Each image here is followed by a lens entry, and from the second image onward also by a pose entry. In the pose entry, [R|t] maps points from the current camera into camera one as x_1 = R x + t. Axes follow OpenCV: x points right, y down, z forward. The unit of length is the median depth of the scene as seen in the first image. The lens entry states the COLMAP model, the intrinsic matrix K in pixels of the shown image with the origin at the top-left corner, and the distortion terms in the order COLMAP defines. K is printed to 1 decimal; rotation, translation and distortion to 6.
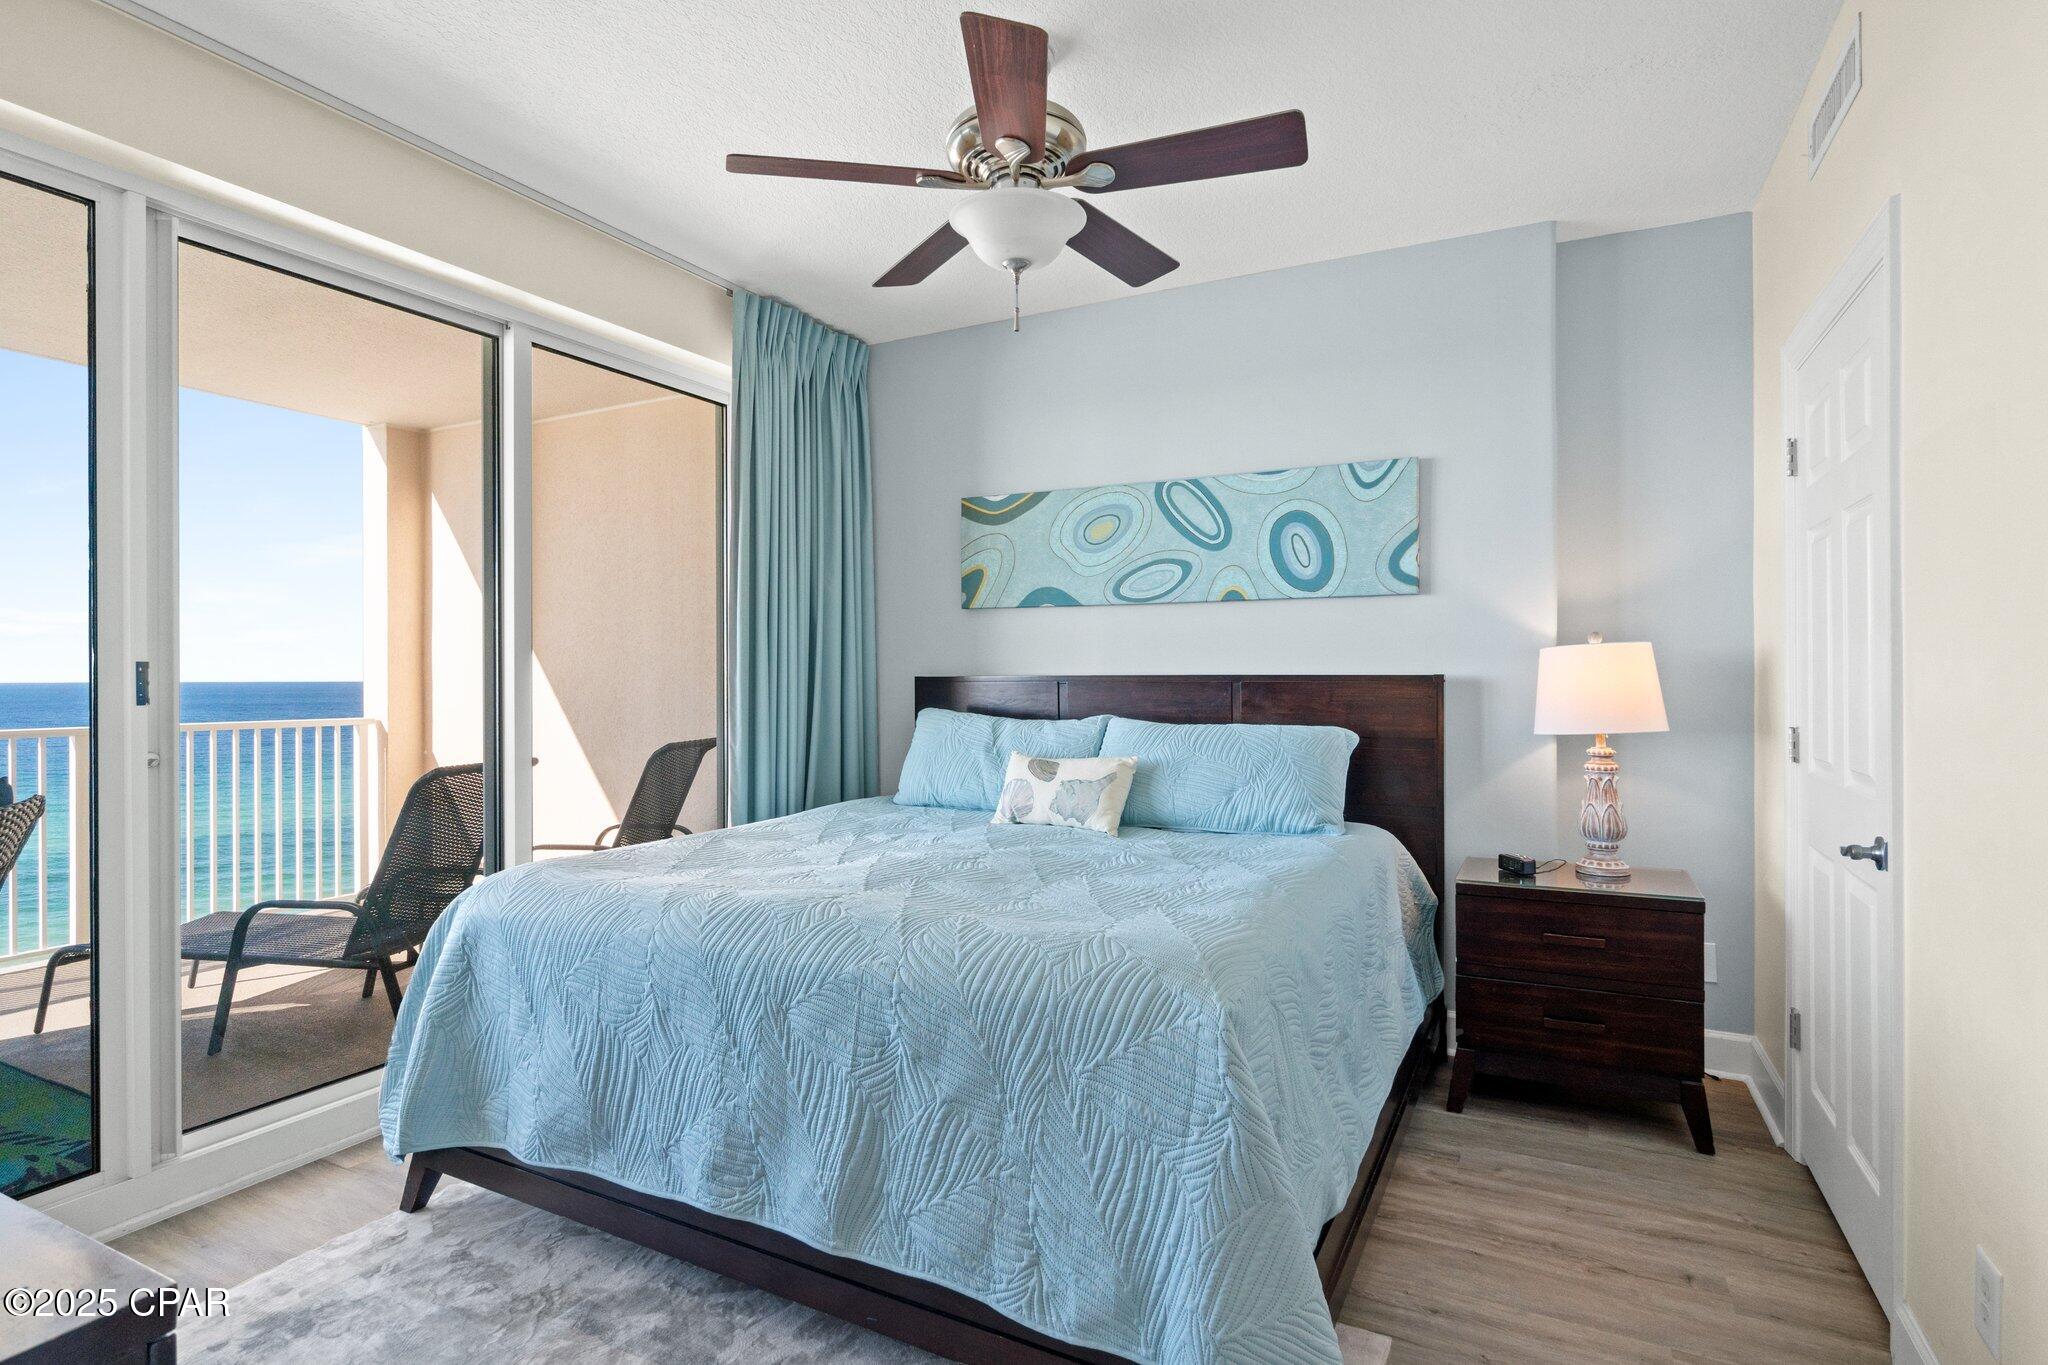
lens RADIAL K [[1029.6, 0, 1013.7], [0, 1029.6, 677.3], [0, 0, 1]] dist [-0.001298, -0.001580]
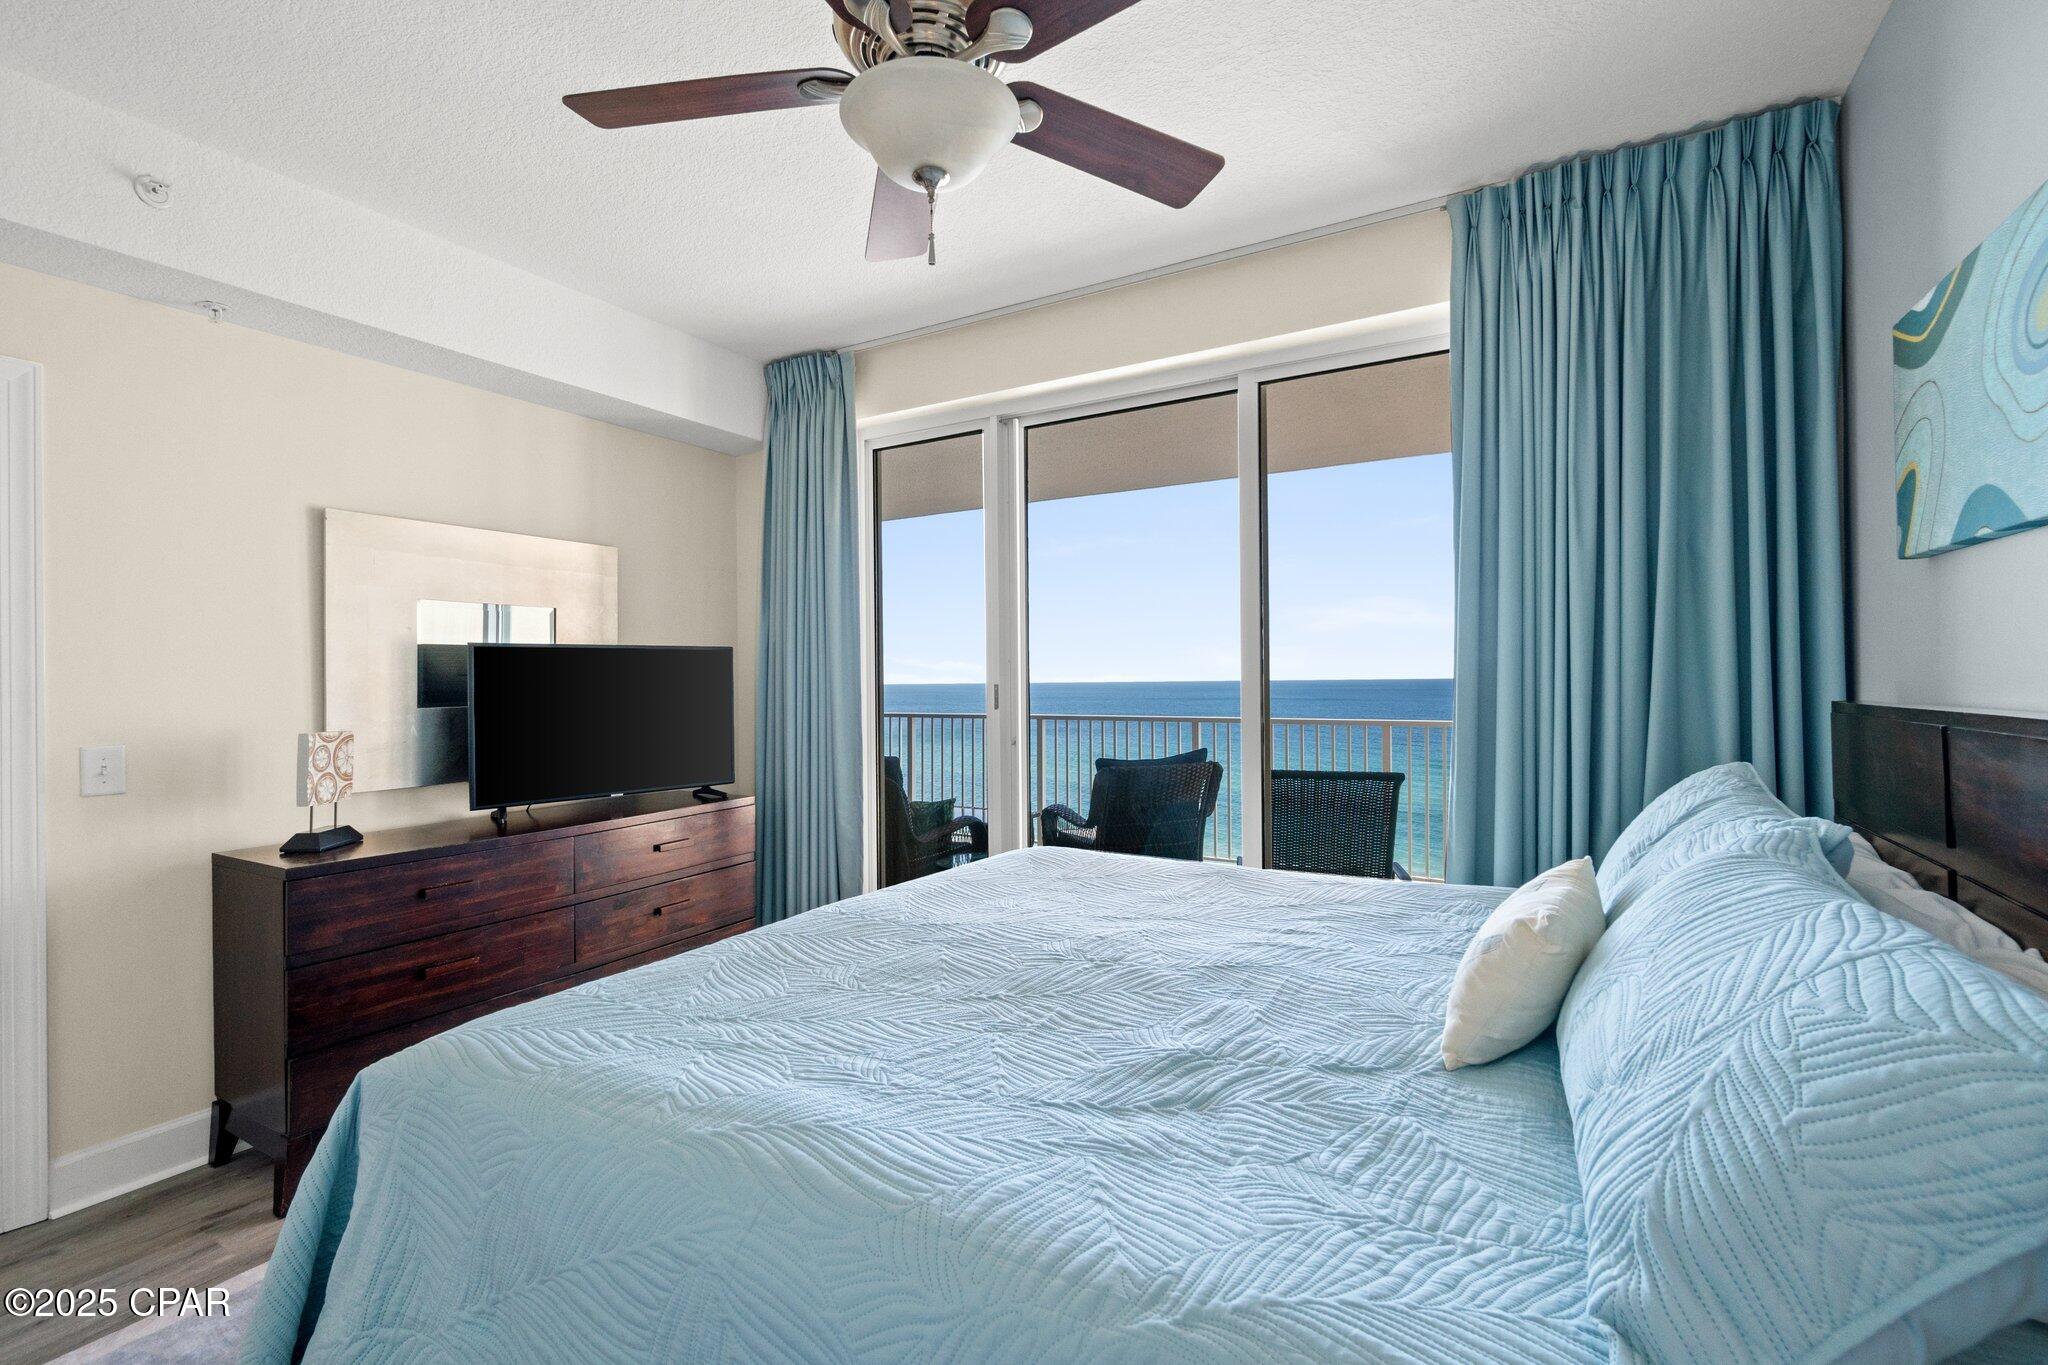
lens RADIAL K [[892.9, 0, 1006.7], [0, 892.9, 680.9], [0, 0, 1]] dist [-0.003037, 0.001049]
pose [[-0.034154, 0.004891, -0.999405, 0.458915], [0.006596, 0.999967, 0.004668, -0.019012], [0.999395, -0.006433, -0.034185, 0.744801]]
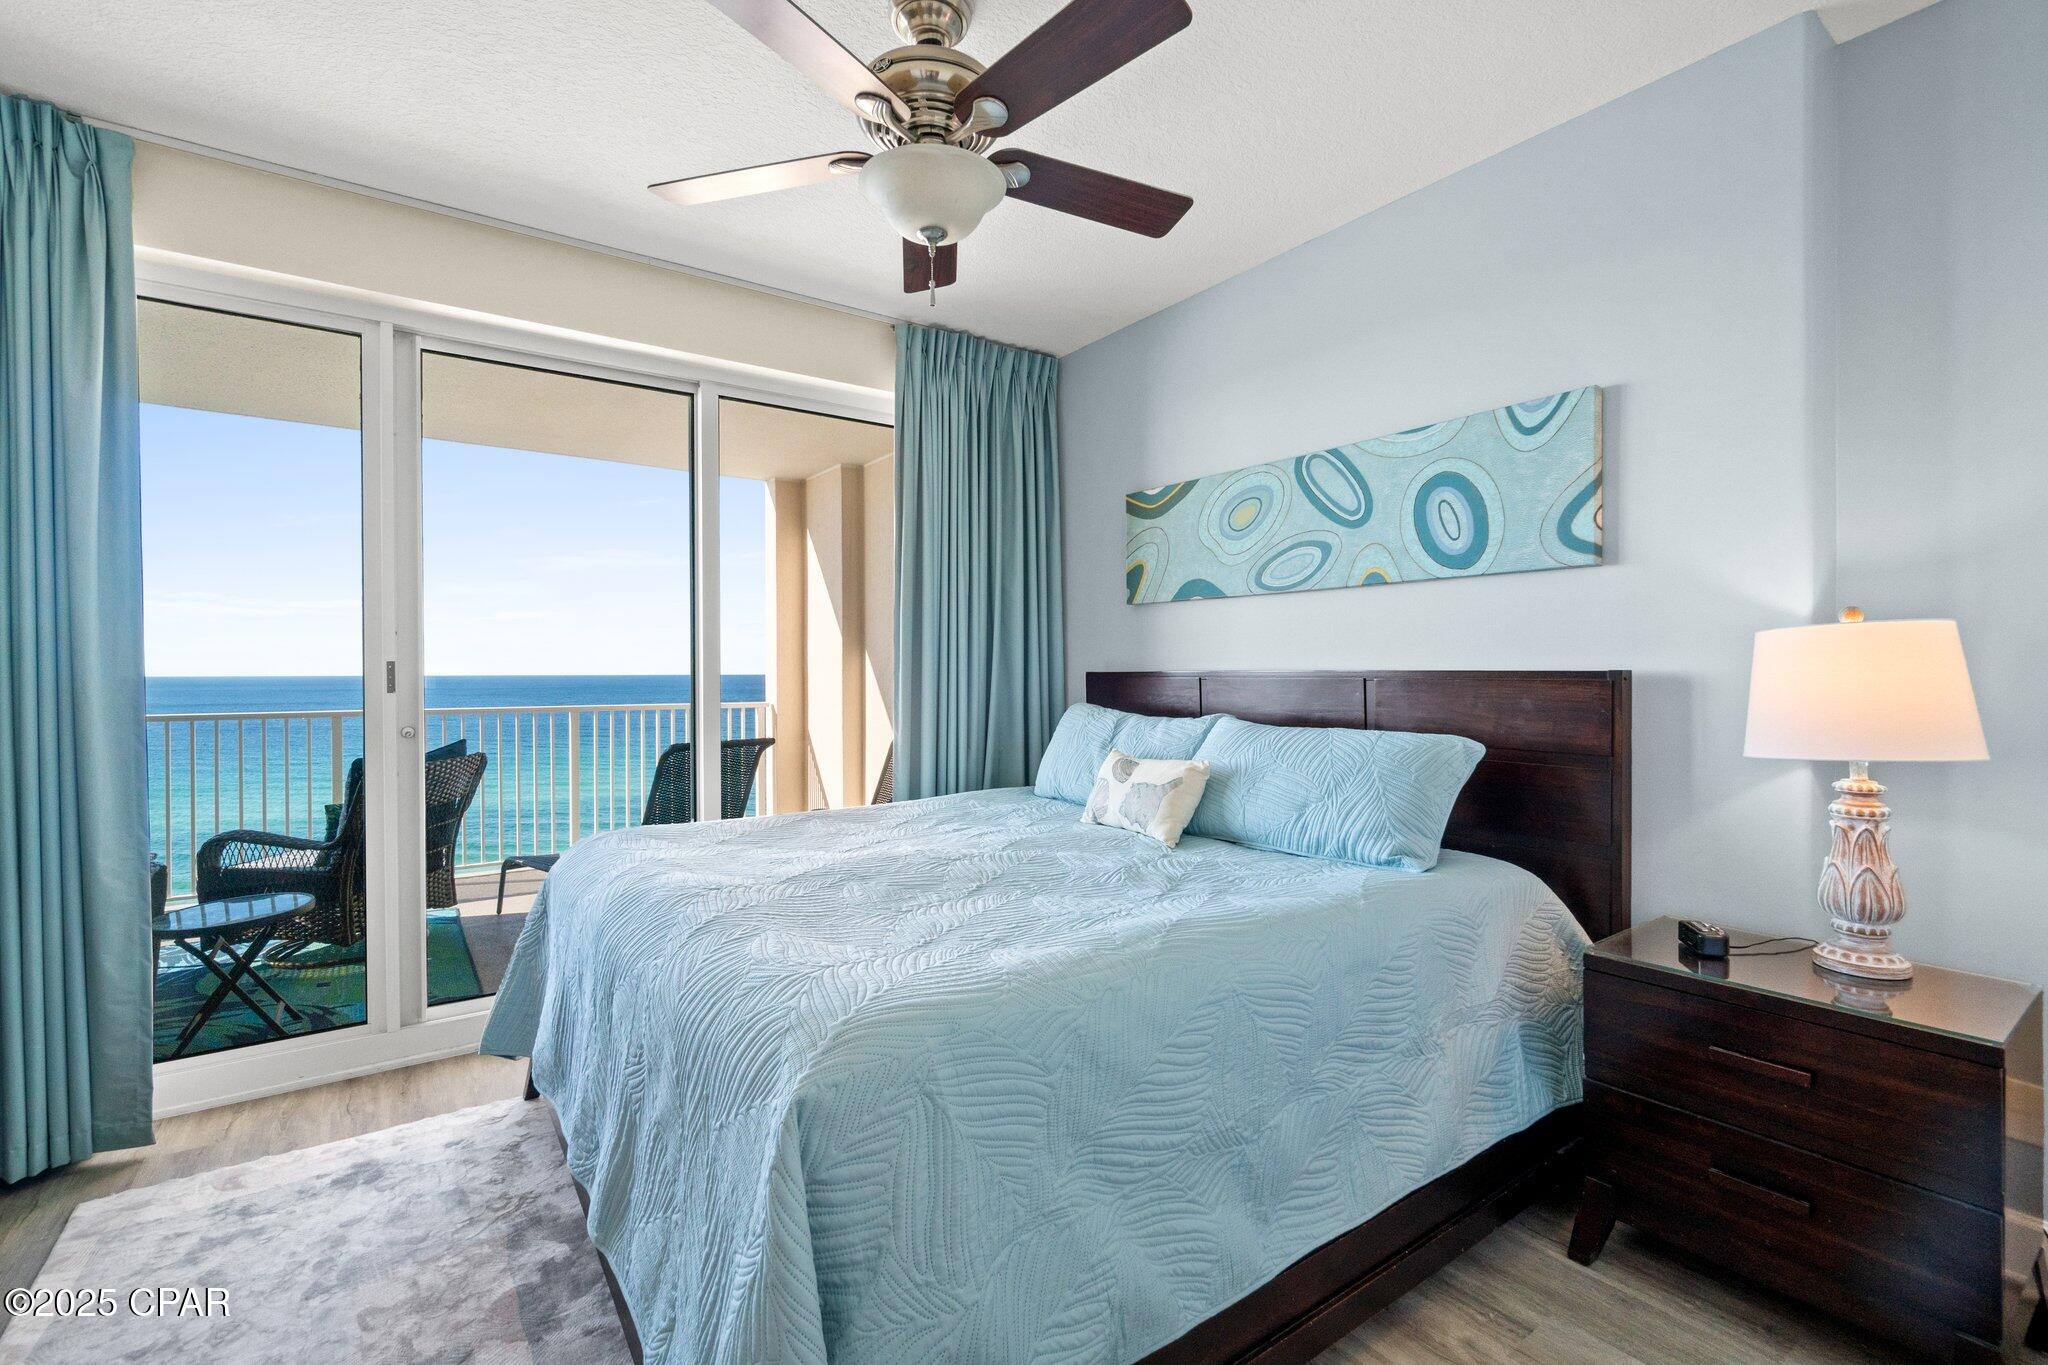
lens RADIAL K [[892.9, 0, 1007.2], [0, 892.9, 676.5], [0, 0, 1]] dist [-0.003037, 0.001049]
pose [[0.892062, 0.003296, -0.451900, 0.295948], [-0.000781, 0.999983, 0.005752, -0.001546], [0.451912, -0.004778, 0.892050, 0.207160]]
